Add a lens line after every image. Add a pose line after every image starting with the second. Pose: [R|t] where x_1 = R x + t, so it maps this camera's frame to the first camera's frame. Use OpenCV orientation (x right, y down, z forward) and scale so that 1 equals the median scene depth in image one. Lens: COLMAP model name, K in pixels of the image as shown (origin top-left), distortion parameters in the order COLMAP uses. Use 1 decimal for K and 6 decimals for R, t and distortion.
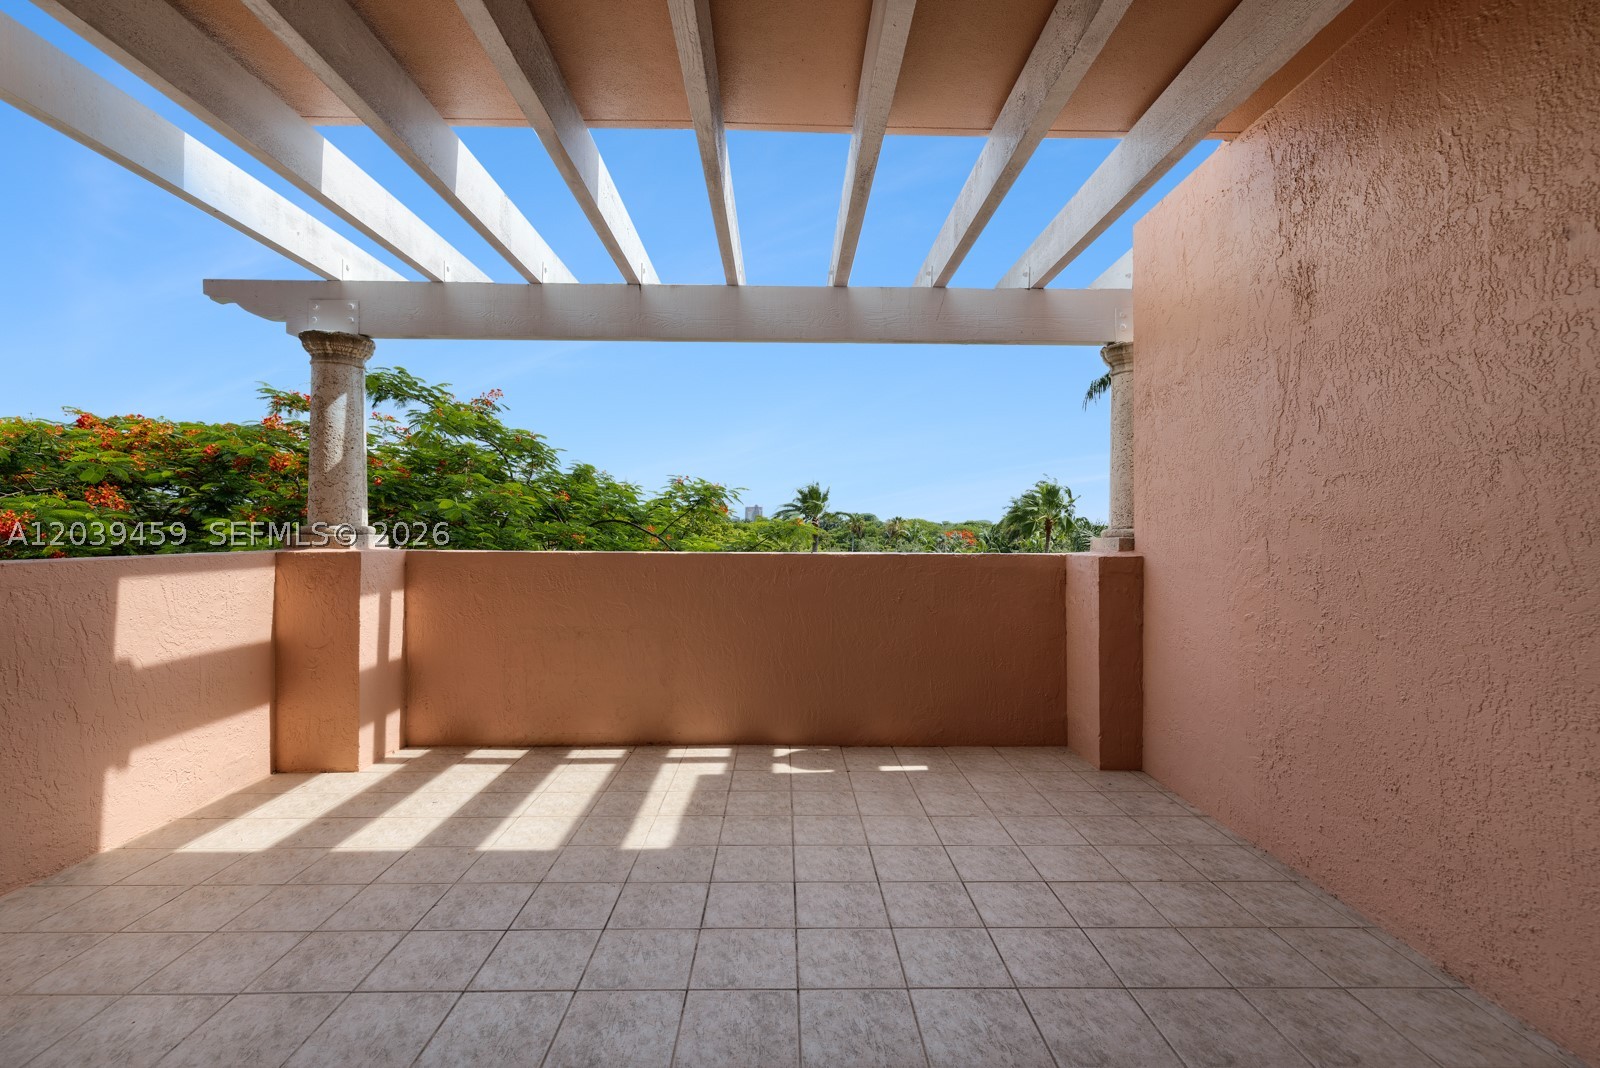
lens RADIAL K [[684.9, 0, 802.0], [0, 684.9, 527.5], [0, 0, 1]] dist [-0.000947, -0.000070]
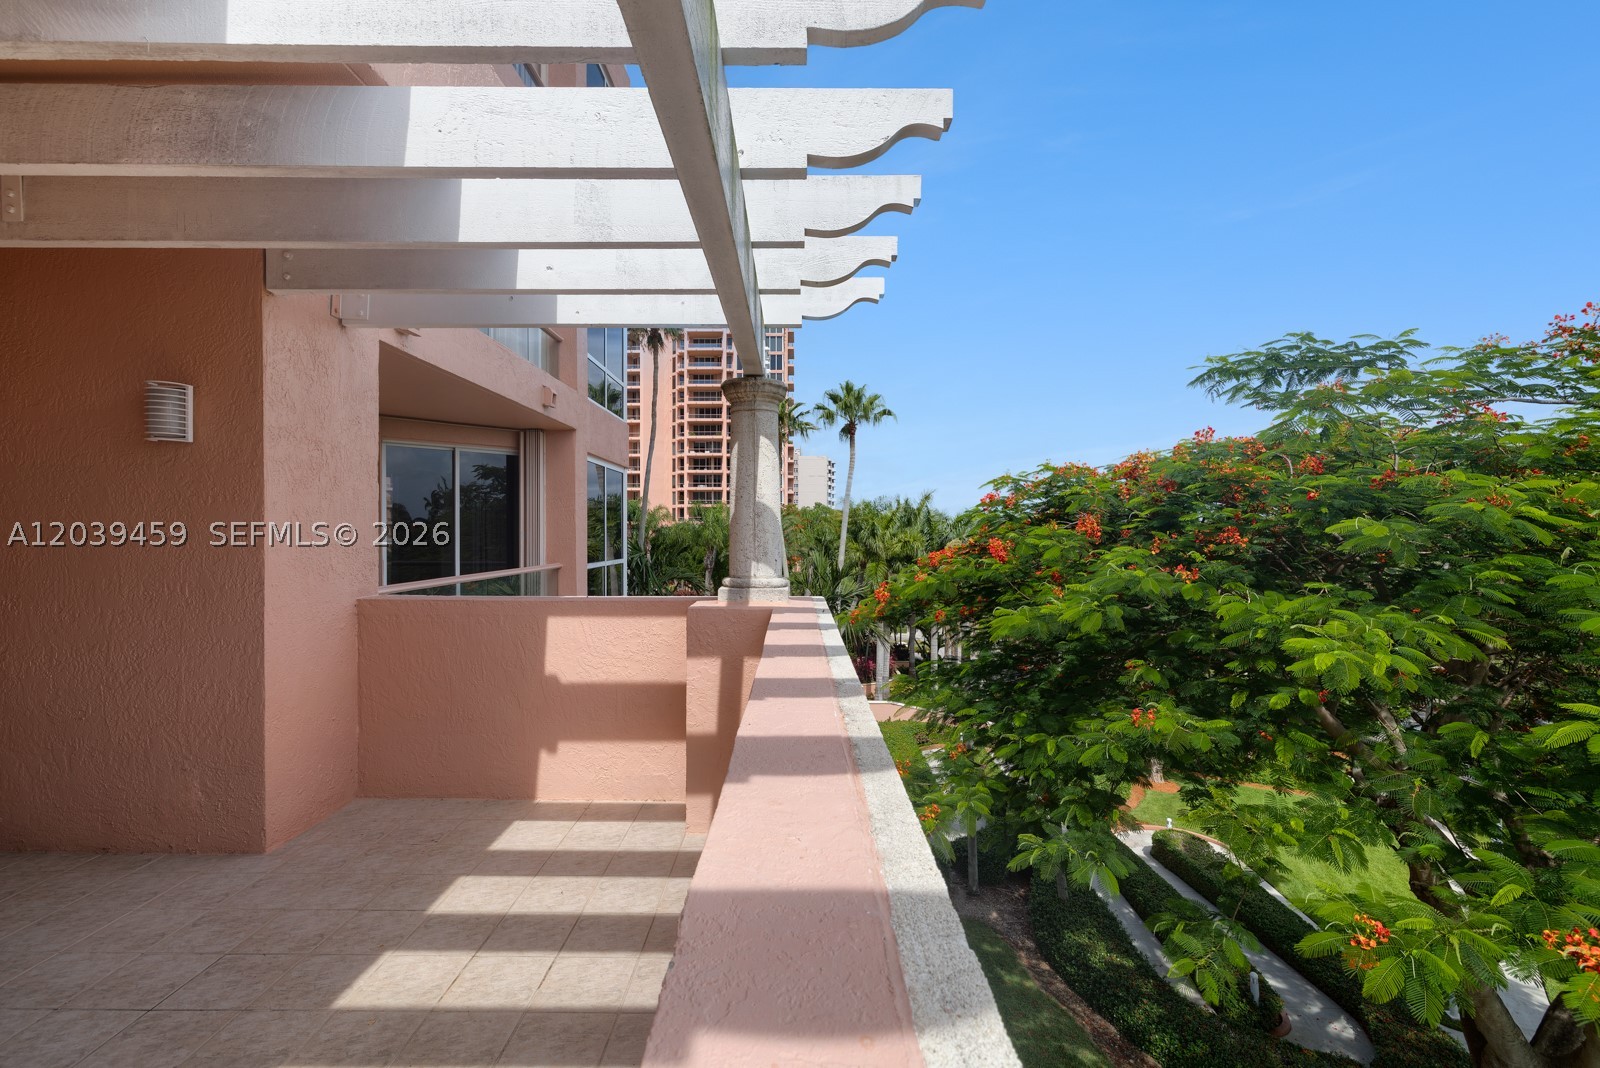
lens RADIAL K [[691.1, 0, 798.6], [0, 691.1, 557.8], [0, 0, 1]] dist [-0.000172, 0.000077]
pose [[-0.025097, -0.000867, -0.999685, 0.415747], [-0.002313, 0.999997, -0.000810, -0.049315], [0.999682, 0.002292, -0.025099, 1.504487]]
